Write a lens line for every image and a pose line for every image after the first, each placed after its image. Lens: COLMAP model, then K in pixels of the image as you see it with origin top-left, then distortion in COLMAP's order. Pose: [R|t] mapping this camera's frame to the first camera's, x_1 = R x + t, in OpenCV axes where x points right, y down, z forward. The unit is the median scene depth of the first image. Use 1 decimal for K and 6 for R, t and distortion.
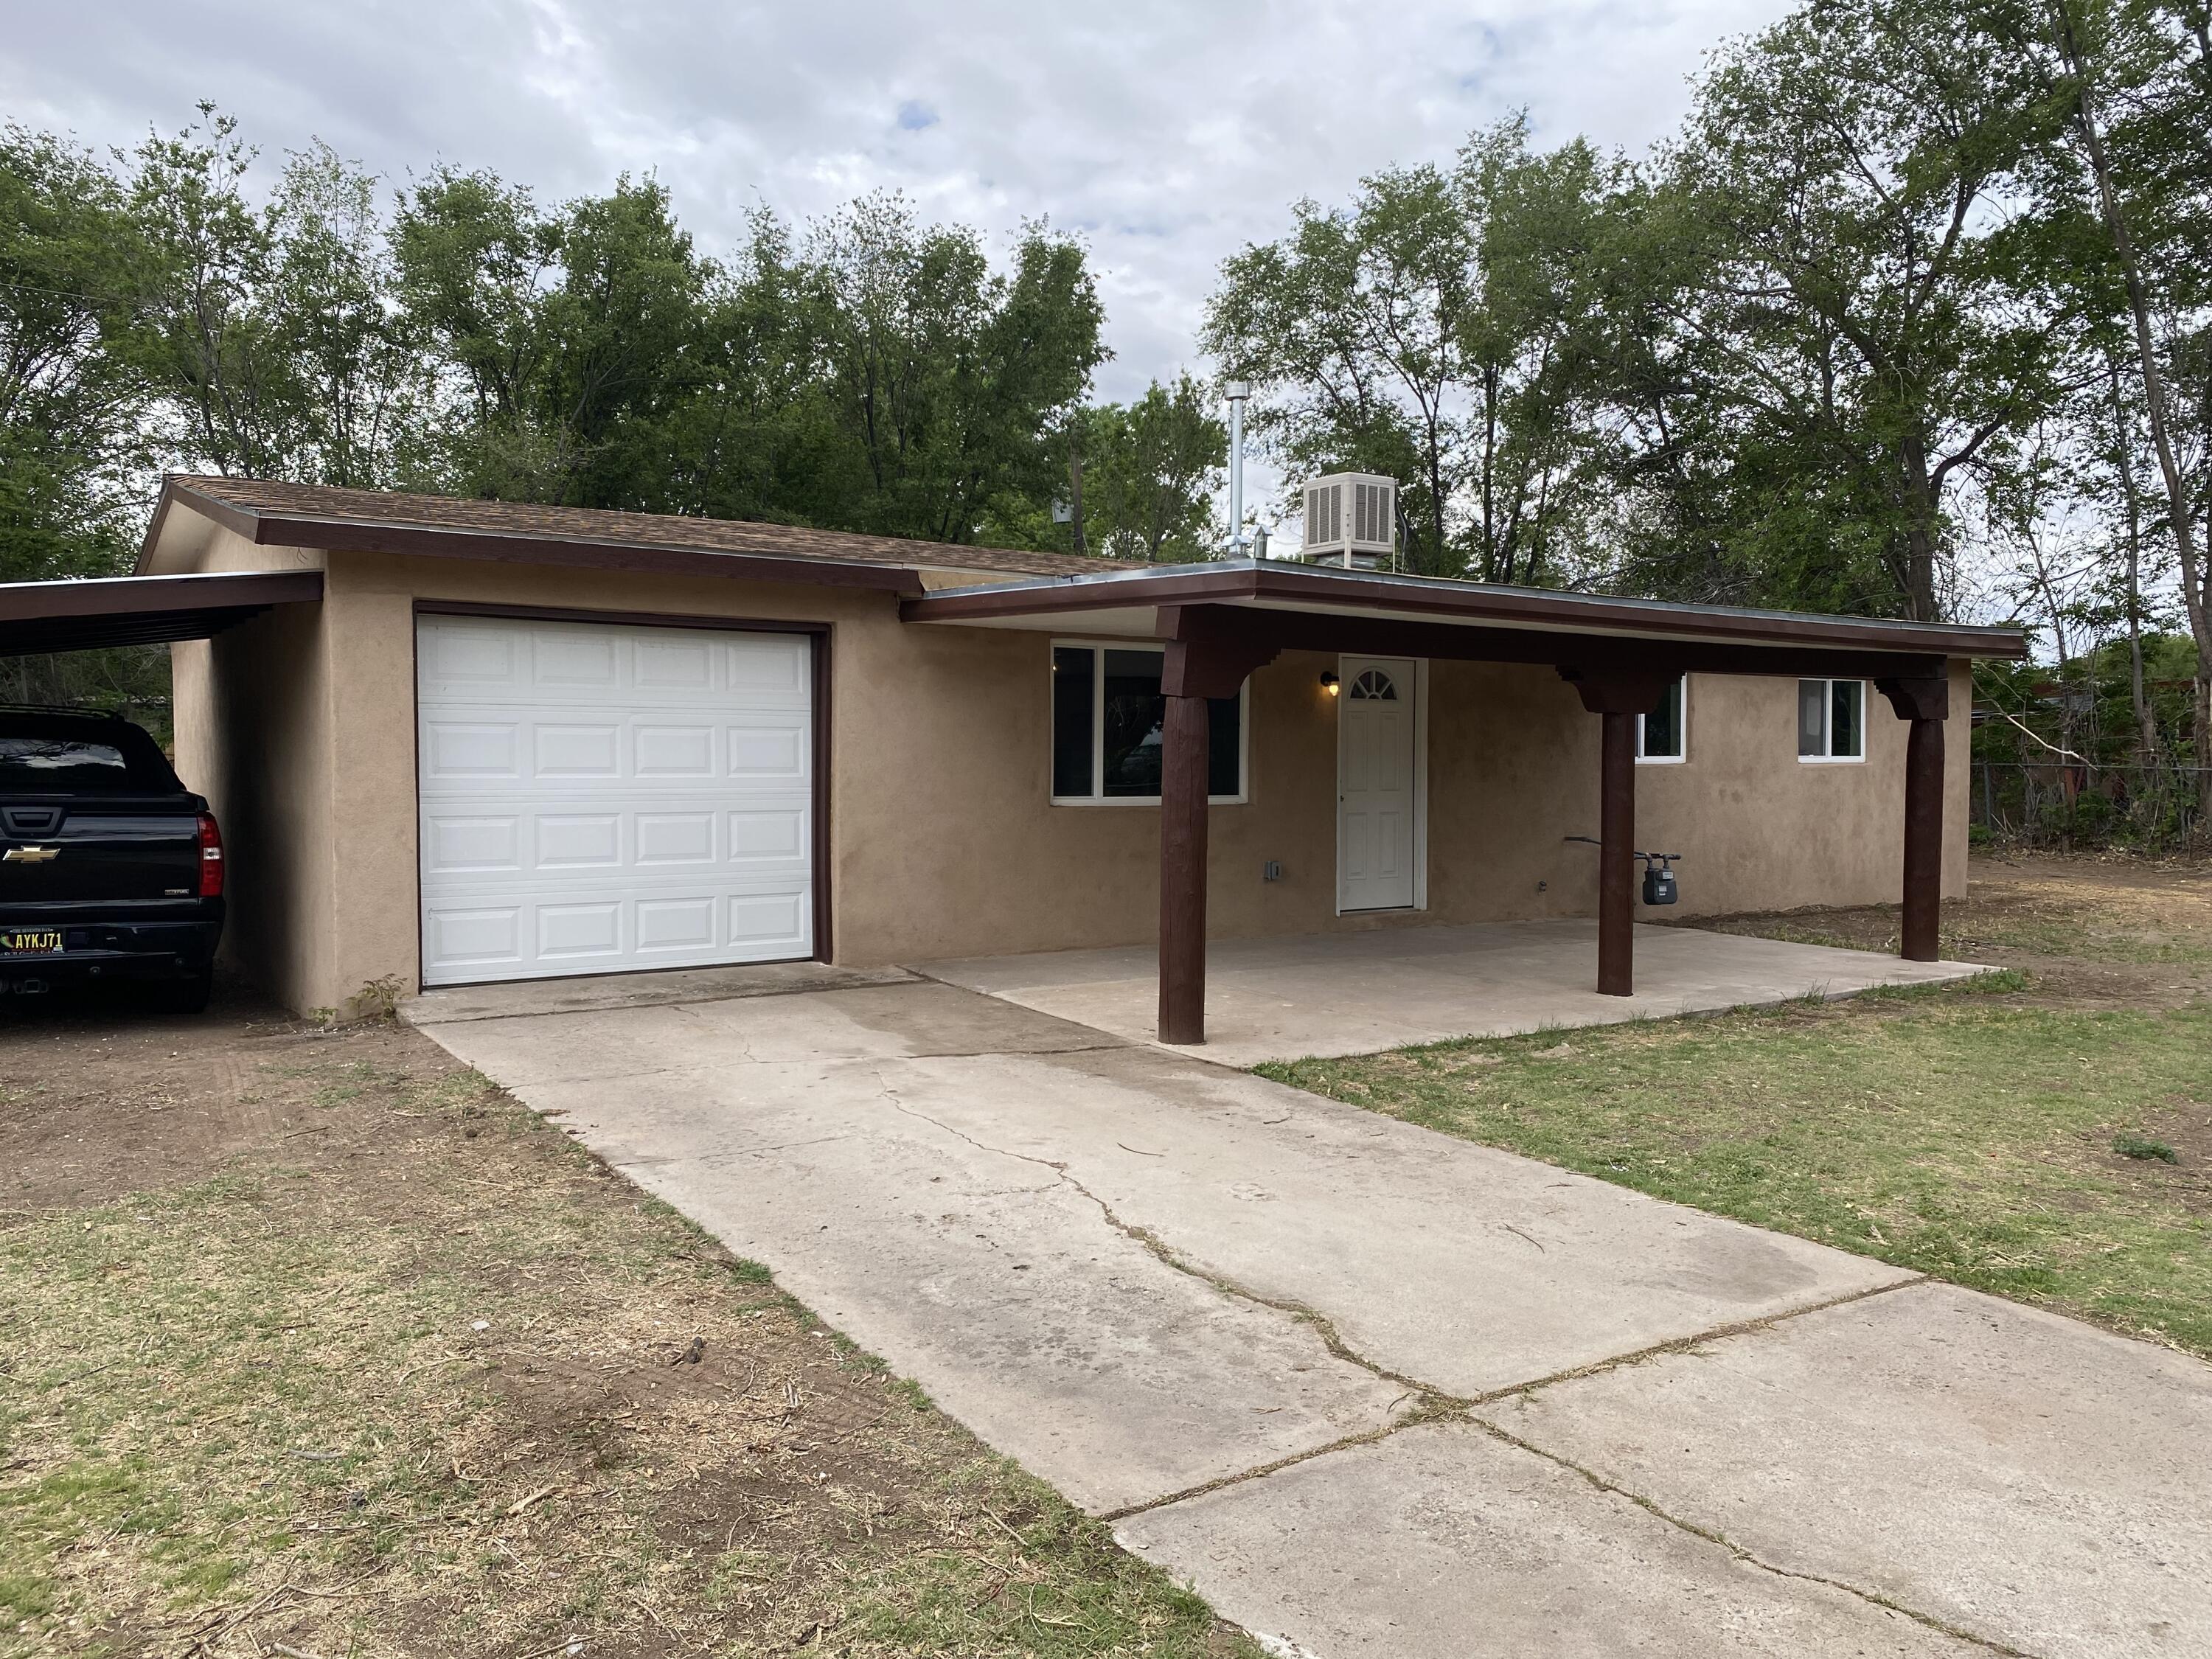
lens RADIAL K [[1677.2, 0, 1100.7], [0, 1677.2, 823.5], [0, 0, 1]] dist [0.018797, -0.006246]
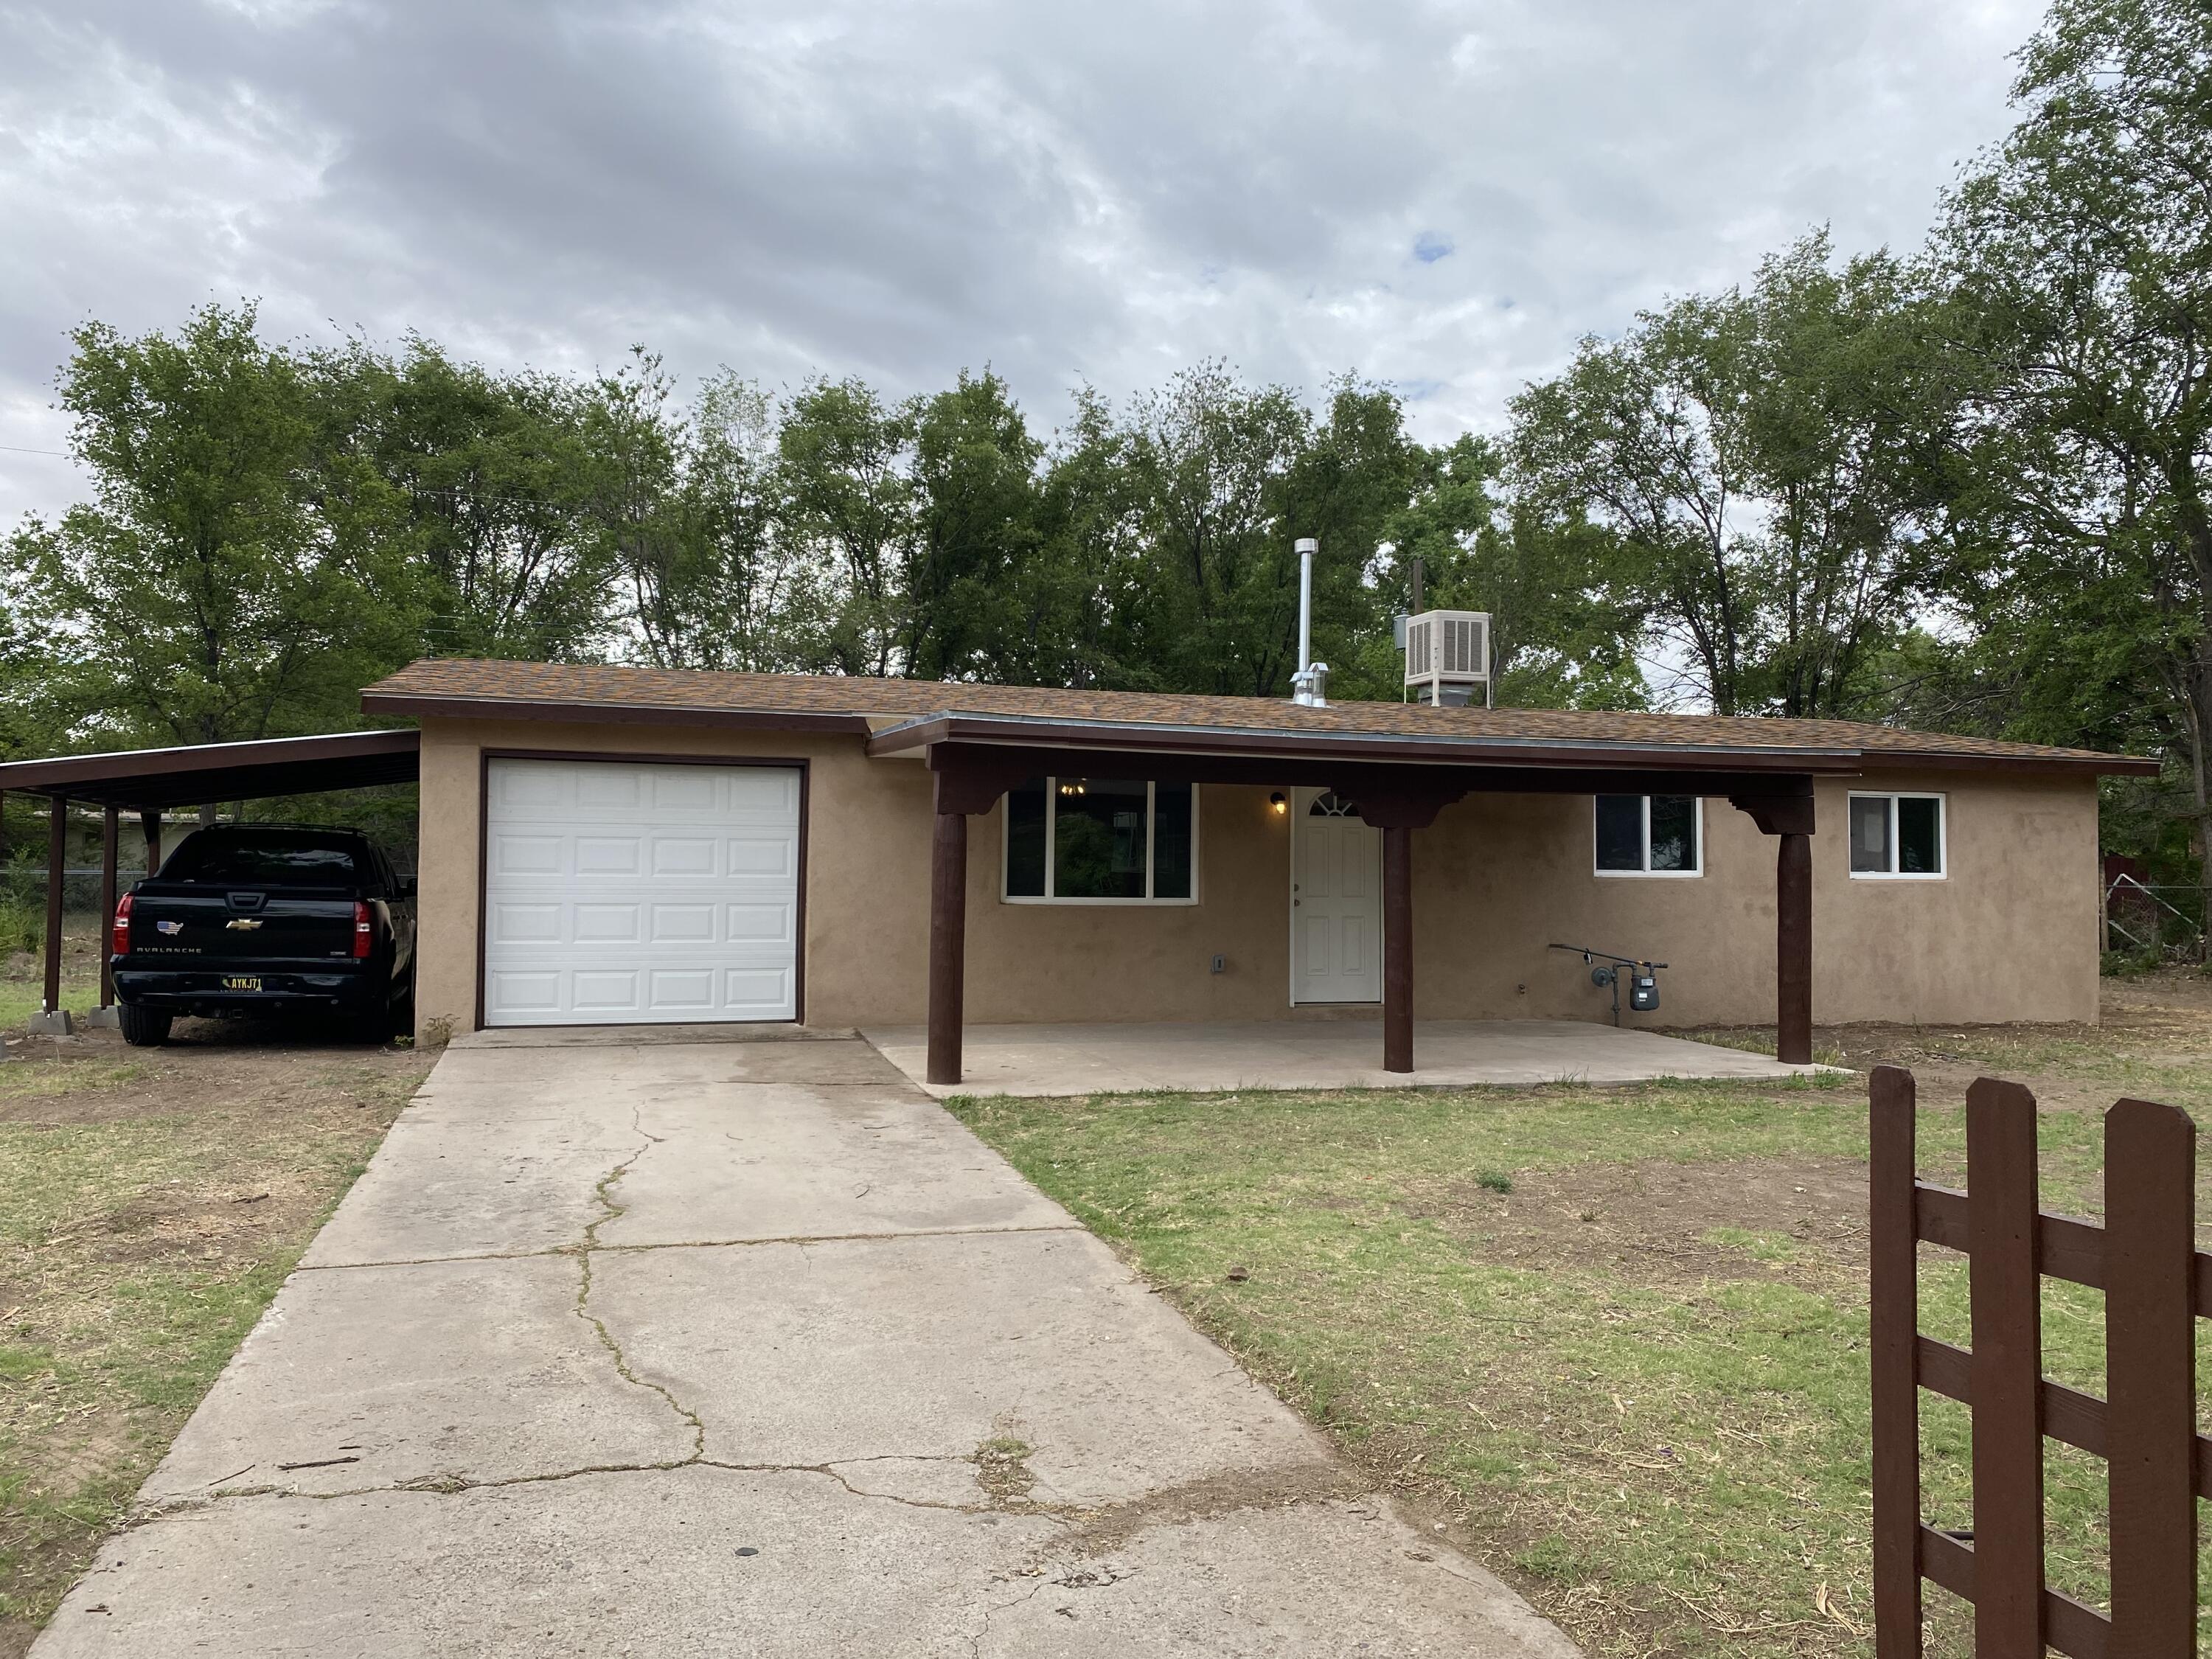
lens RADIAL K [[1688.8, 0, 1110.2], [0, 1688.8, 811.9], [0, 0, 1]] dist [0.082752, -0.149159]
pose [[0.953625, -0.004368, -0.300964, 0.194925], [-0.019515, 0.996894, -0.076305, 0.007090], [0.300363, 0.078640, 0.950578, -0.071933]]
